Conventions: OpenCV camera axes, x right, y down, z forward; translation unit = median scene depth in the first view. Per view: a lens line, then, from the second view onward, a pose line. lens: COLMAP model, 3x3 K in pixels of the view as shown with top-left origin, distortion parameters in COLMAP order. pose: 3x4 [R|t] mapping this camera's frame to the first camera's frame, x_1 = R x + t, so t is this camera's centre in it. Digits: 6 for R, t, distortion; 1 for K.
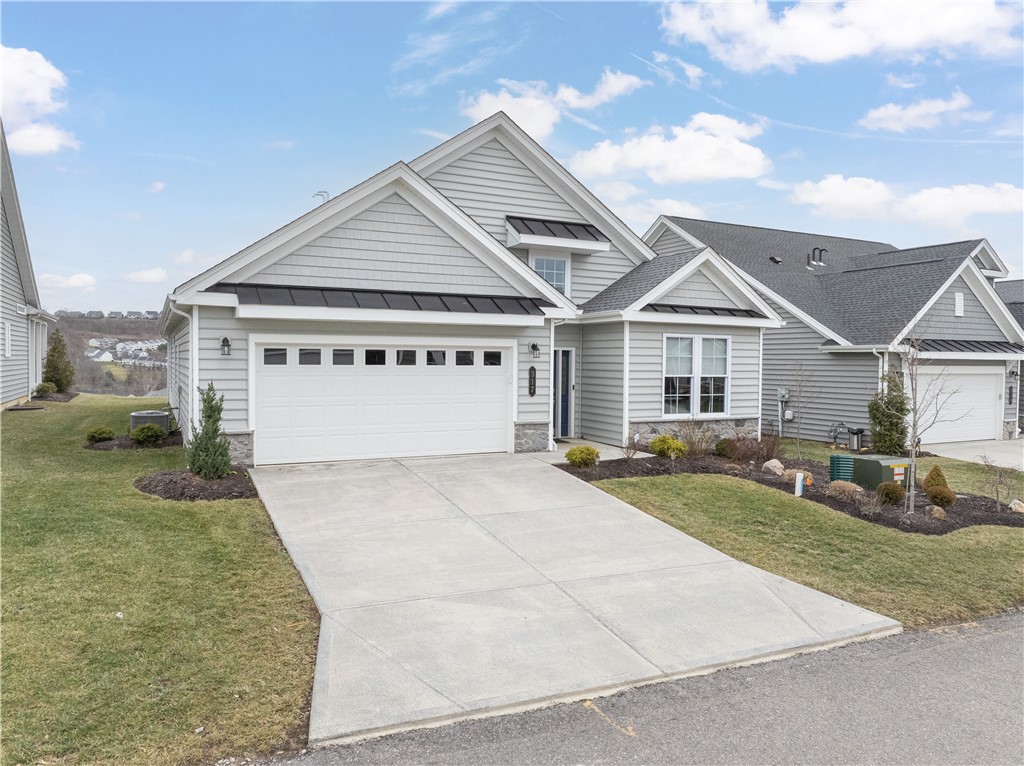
lens RADIAL K [[740.8, 0, 518.4], [0, 740.8, 382.6], [0, 0, 1]] dist [-0.041224, 0.004838]
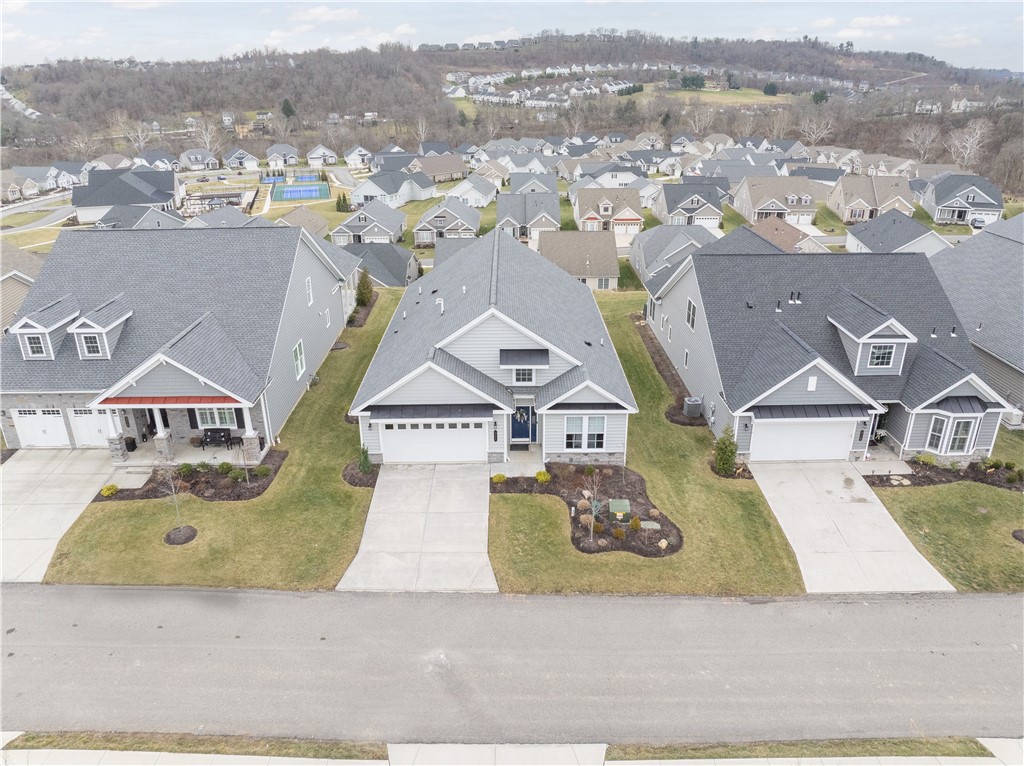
lens RADIAL K [[726.7, 0, 516.7], [0, 726.7, 381.2], [0, 0, 1]] dist [-0.042247, 0.005226]
pose [[0.901314, 0.156220, -0.404016, 0.924480], [-0.000927, 0.933396, 0.358846, -0.931323], [0.433165, -0.323058, 0.841428, -0.791026]]
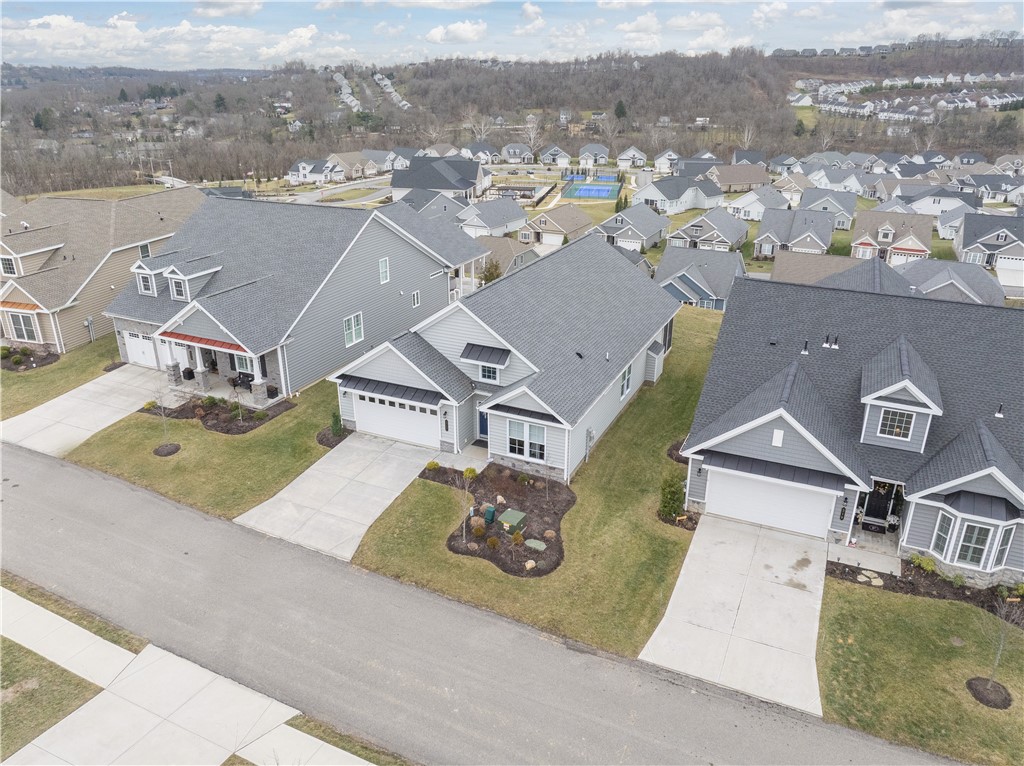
lens RADIAL K [[740.8, 0, 518.4], [0, 740.8, 382.6], [0, 0, 1]] dist [-0.041224, 0.004838]
pose [[0.628903, 0.291290, -0.720854, 1.743652], [-0.026128, 0.934558, 0.354851, -0.930149], [0.777044, -0.204333, 0.595357, -0.194953]]
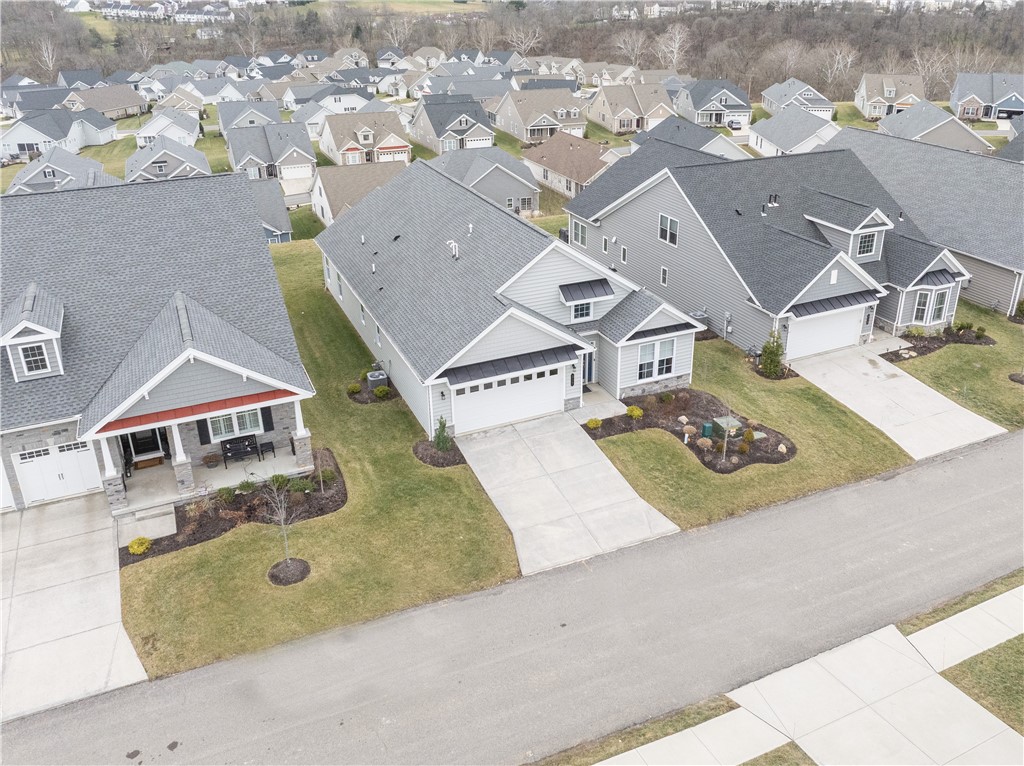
lens RADIAL K [[829.9, 0, 561.4], [0, 829.9, 334.5], [0, 0, 1]] dist [-0.033821, -0.007512]
pose [[0.999983, -0.002549, -0.005164, -0.000353], [0.004247, 0.932030, 0.362357, -0.934062], [0.003889, -0.362373, 0.932025, -1.105851]]
